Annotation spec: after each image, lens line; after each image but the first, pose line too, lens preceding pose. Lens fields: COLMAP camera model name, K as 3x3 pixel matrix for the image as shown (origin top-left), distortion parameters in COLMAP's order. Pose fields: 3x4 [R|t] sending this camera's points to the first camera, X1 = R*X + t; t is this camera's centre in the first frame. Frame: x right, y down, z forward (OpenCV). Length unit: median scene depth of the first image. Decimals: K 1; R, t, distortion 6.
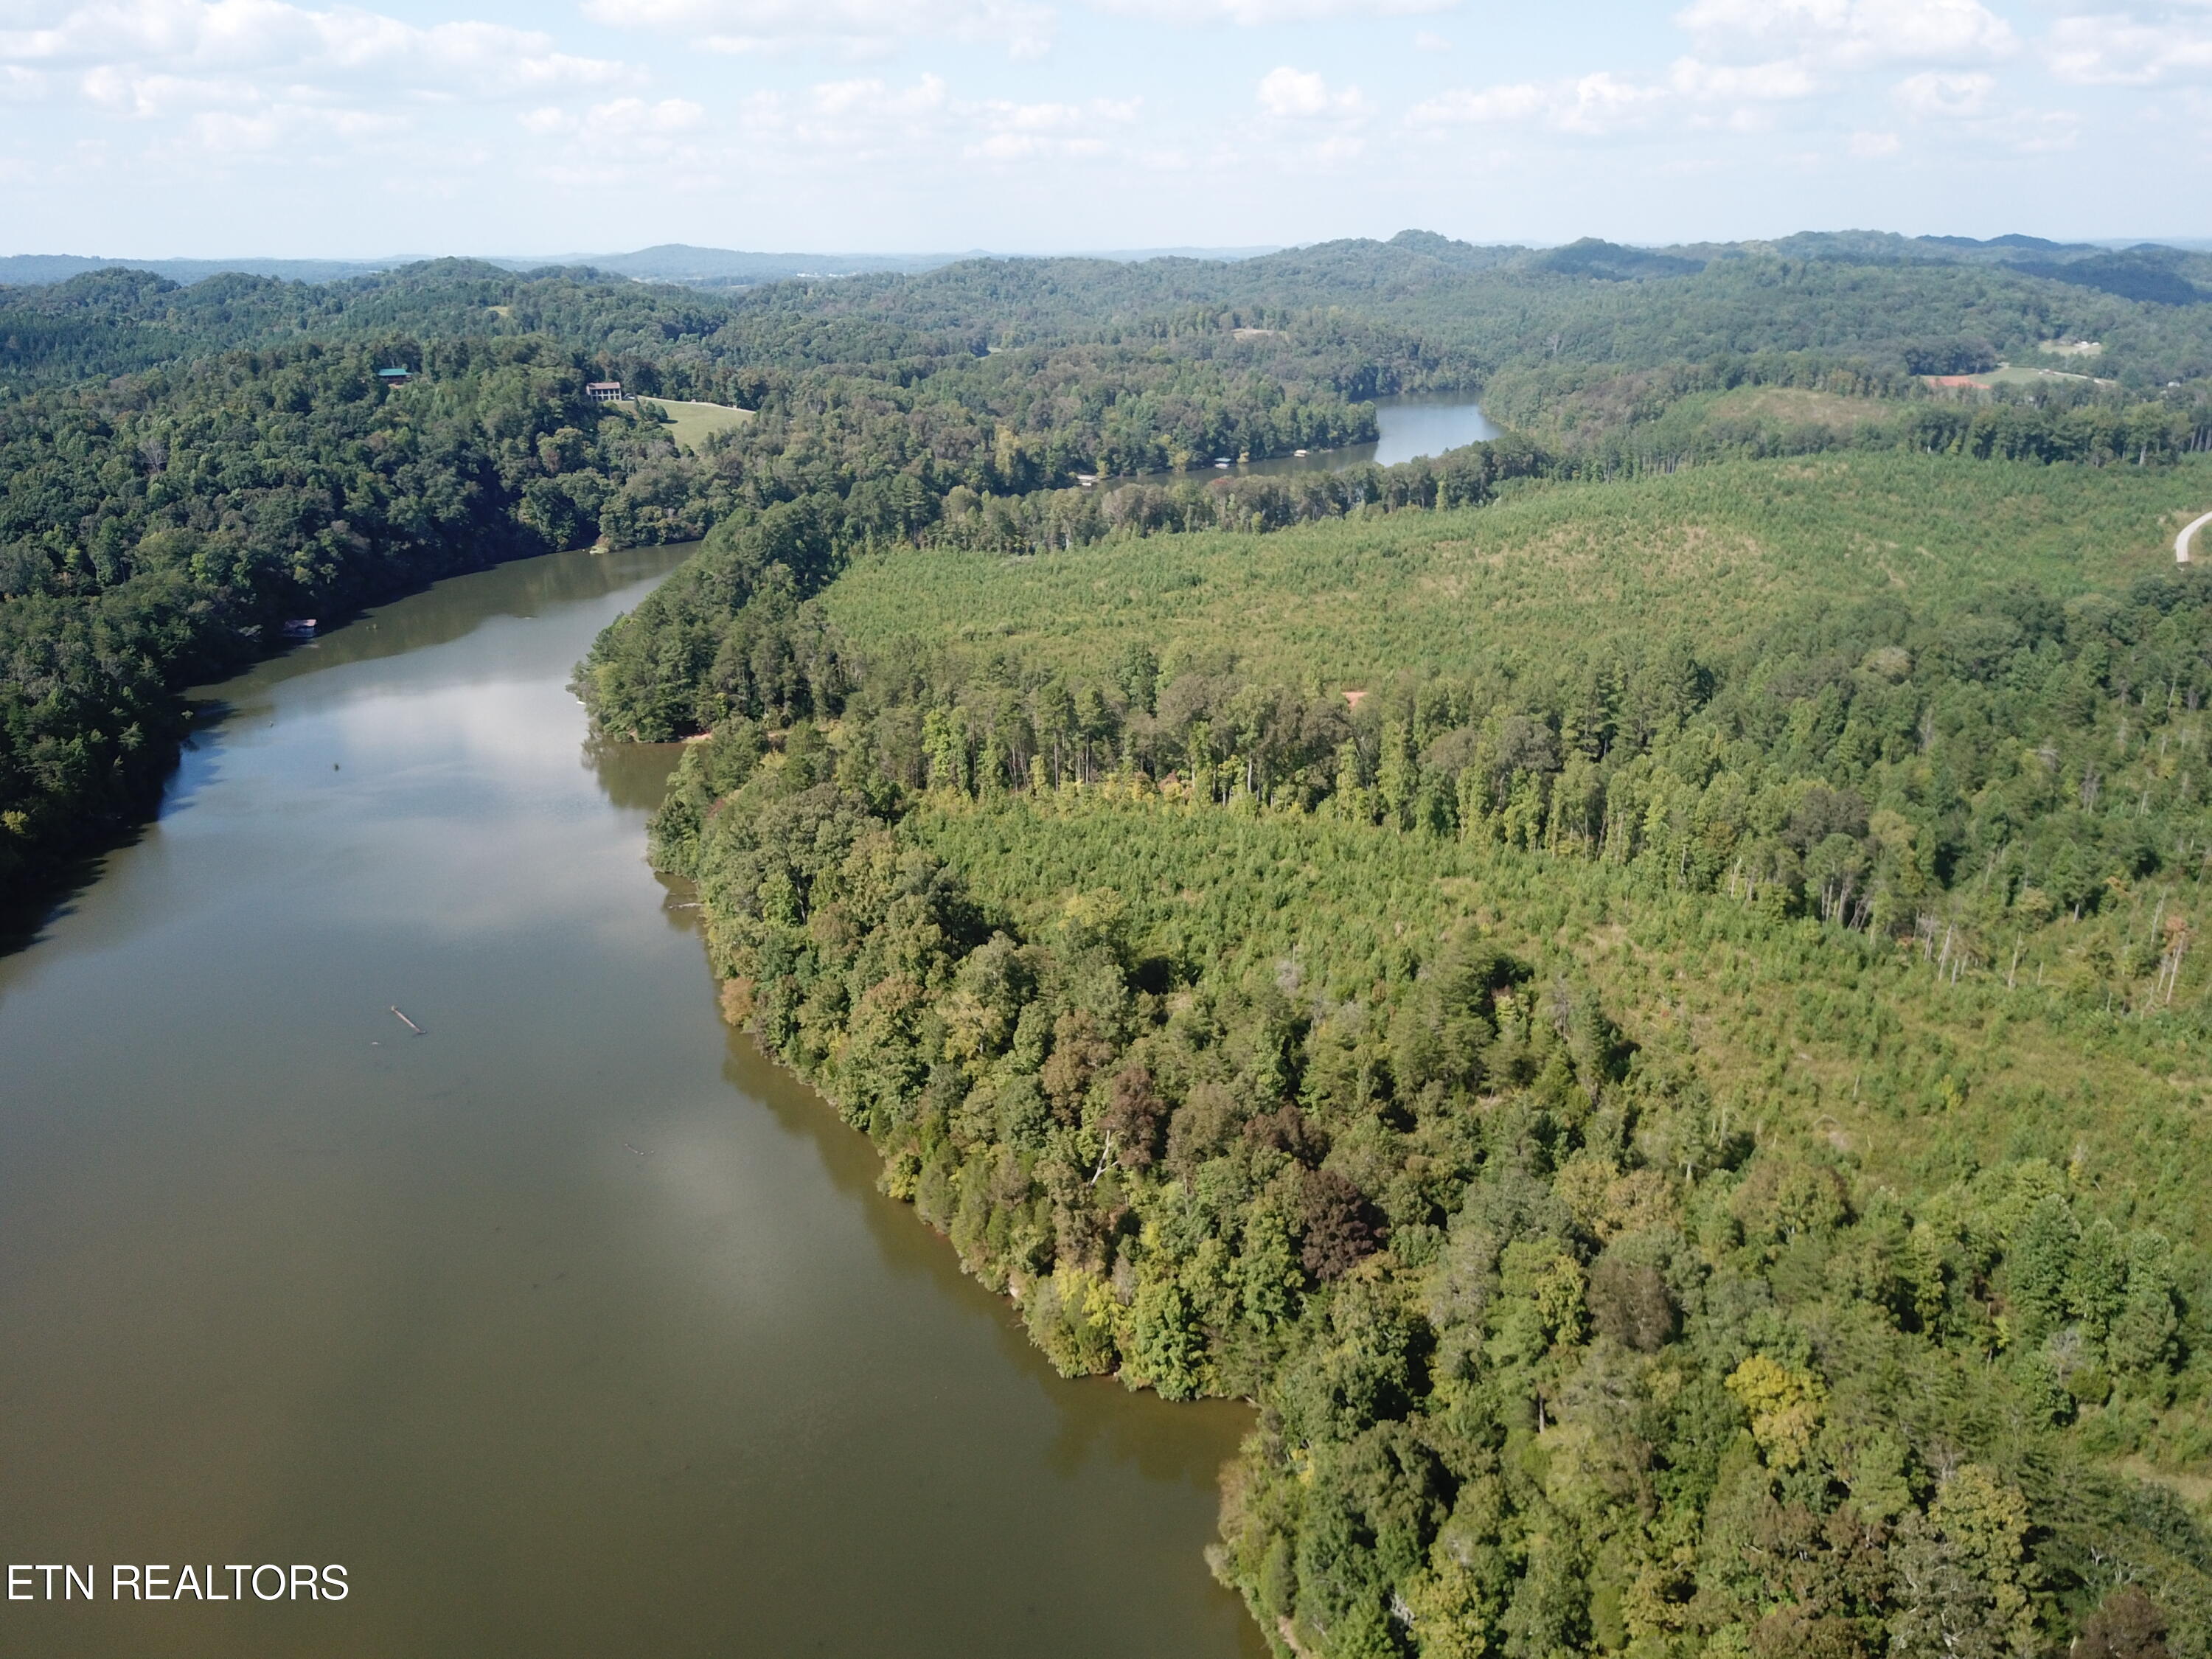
lens RADIAL K [[1909.3, 0, 1106.0], [0, 1909.3, 829.5], [0, 0, 1]] dist [0.029401, -0.010904]
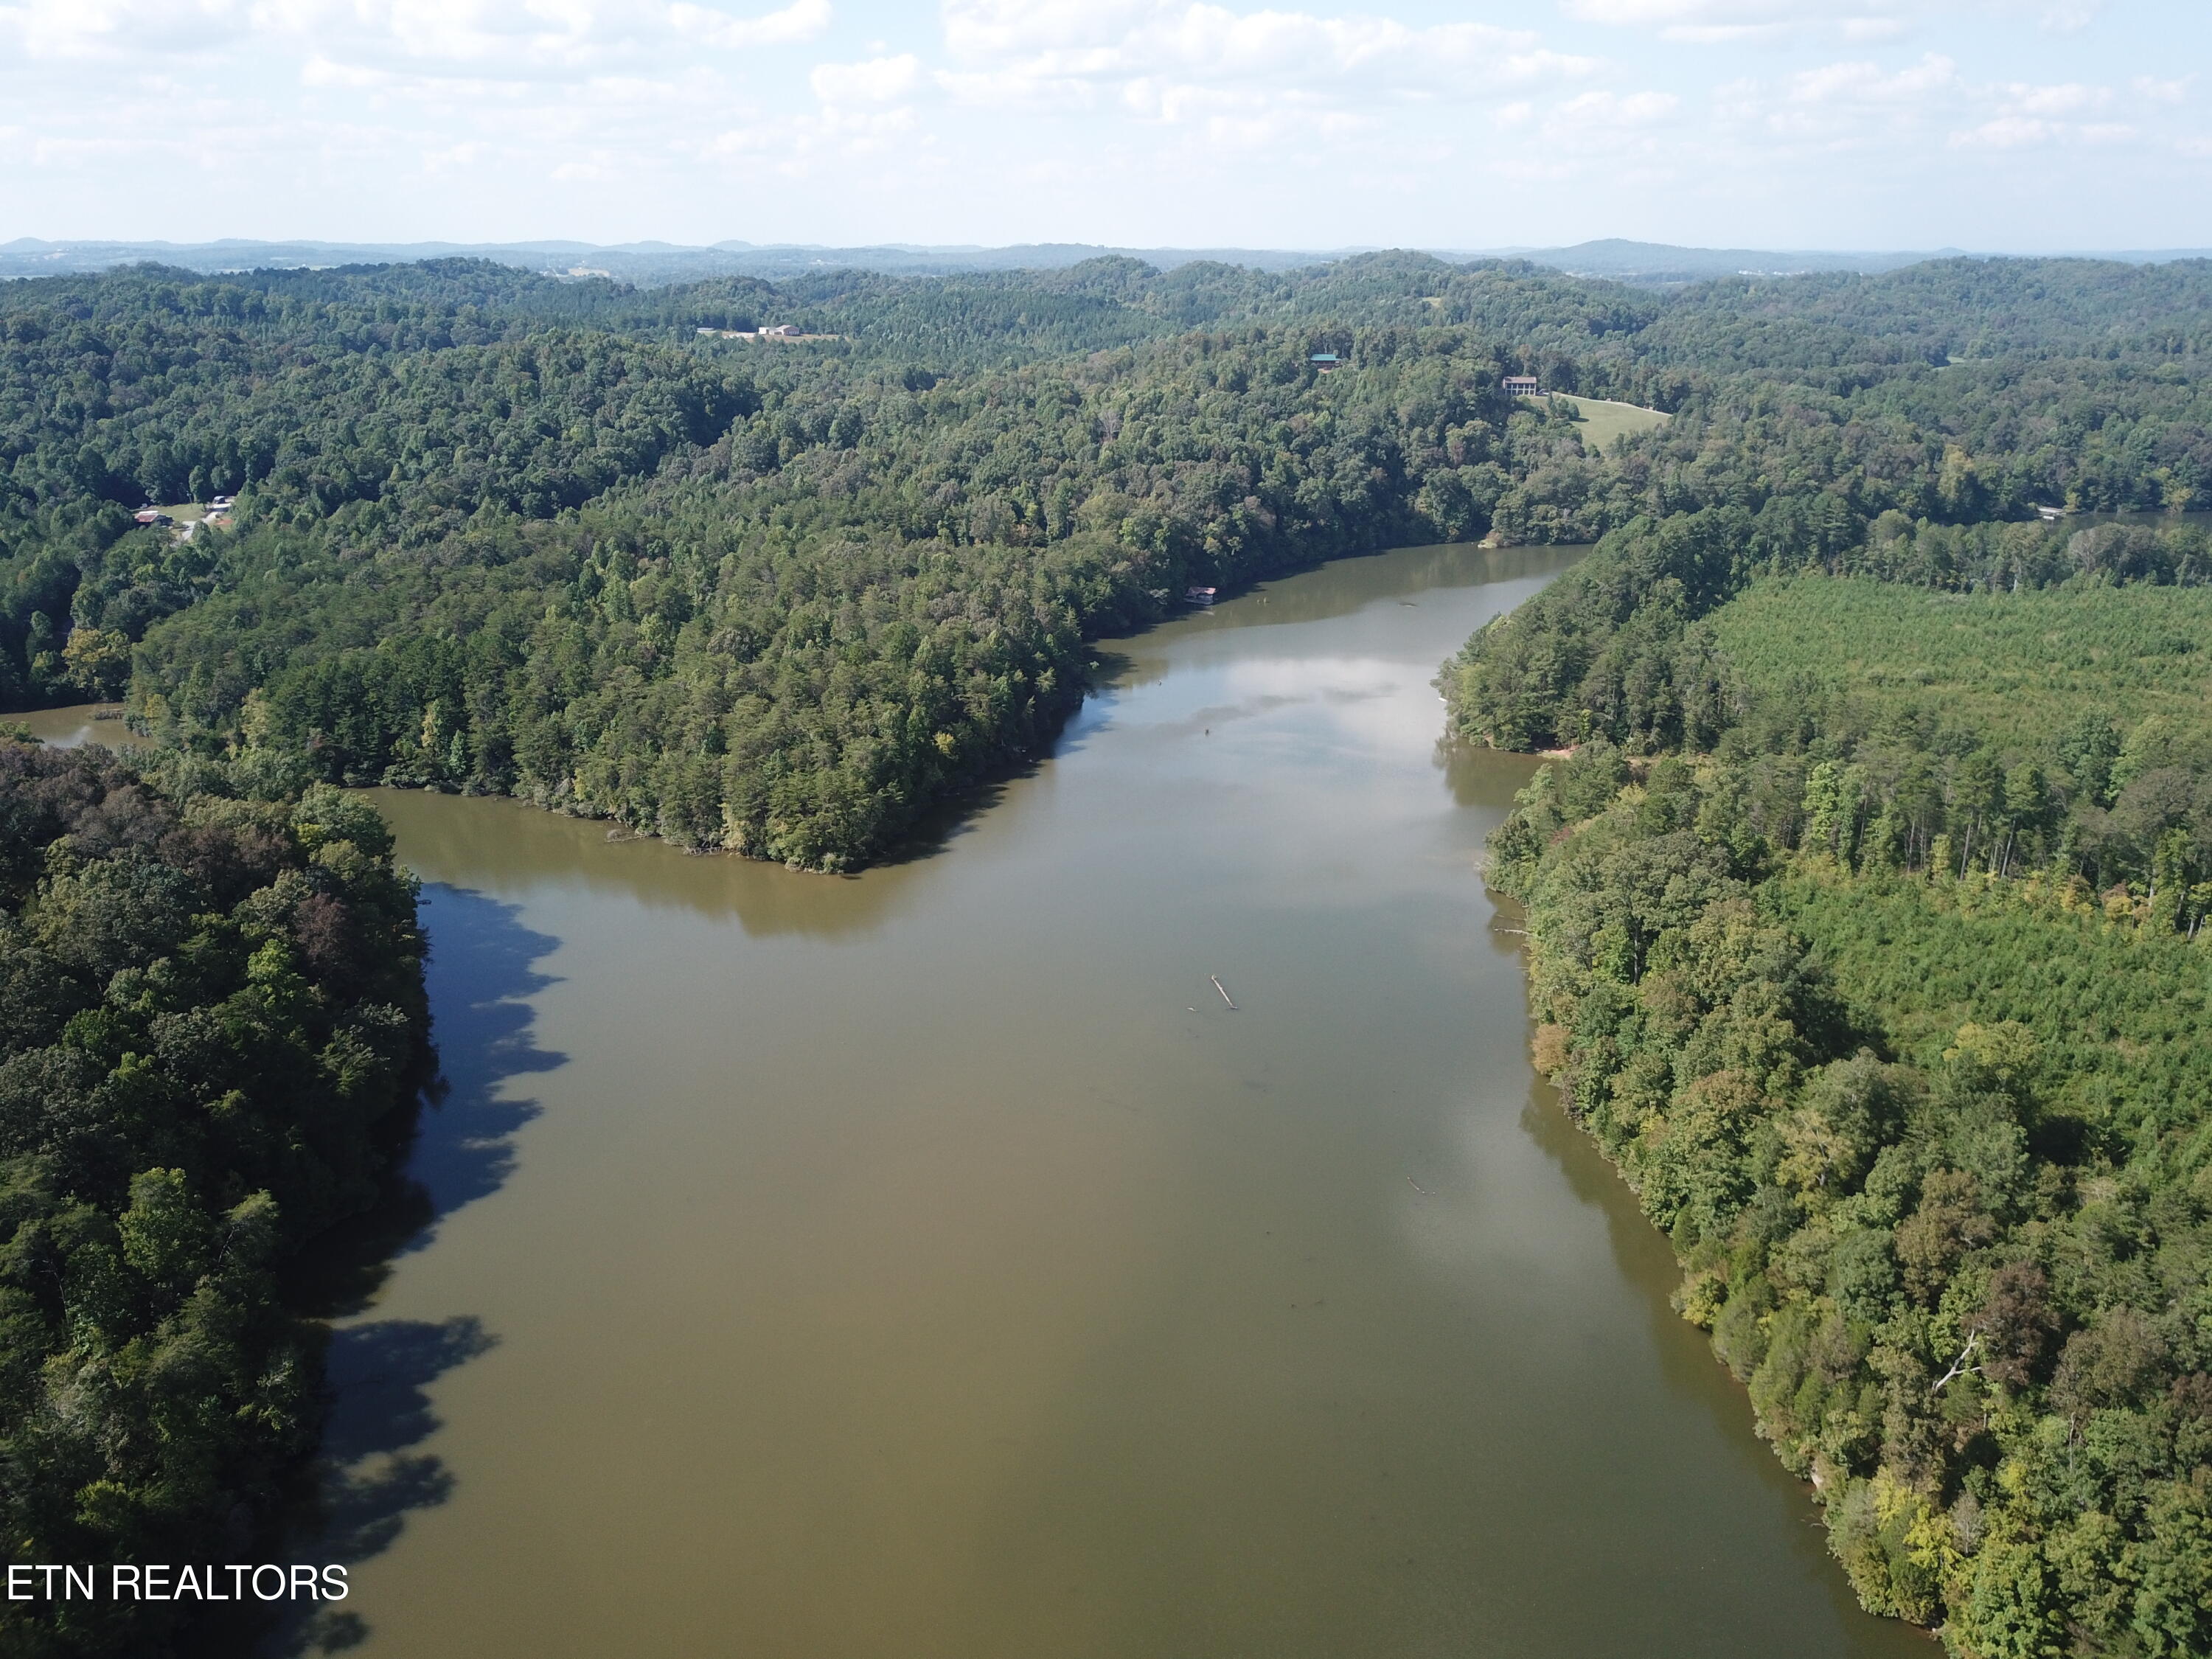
lens RADIAL K [[1720.6, 0, 1106.0], [0, 1720.6, 829.5], [0, 0, 1]] dist [0.007391, 0.002154]
pose [[0.885271, 0.163474, -0.435398, -0.029473], [-0.149686, 0.986525, 0.066051, -0.033033], [0.440329, 0.006700, 0.897812, 0.122177]]
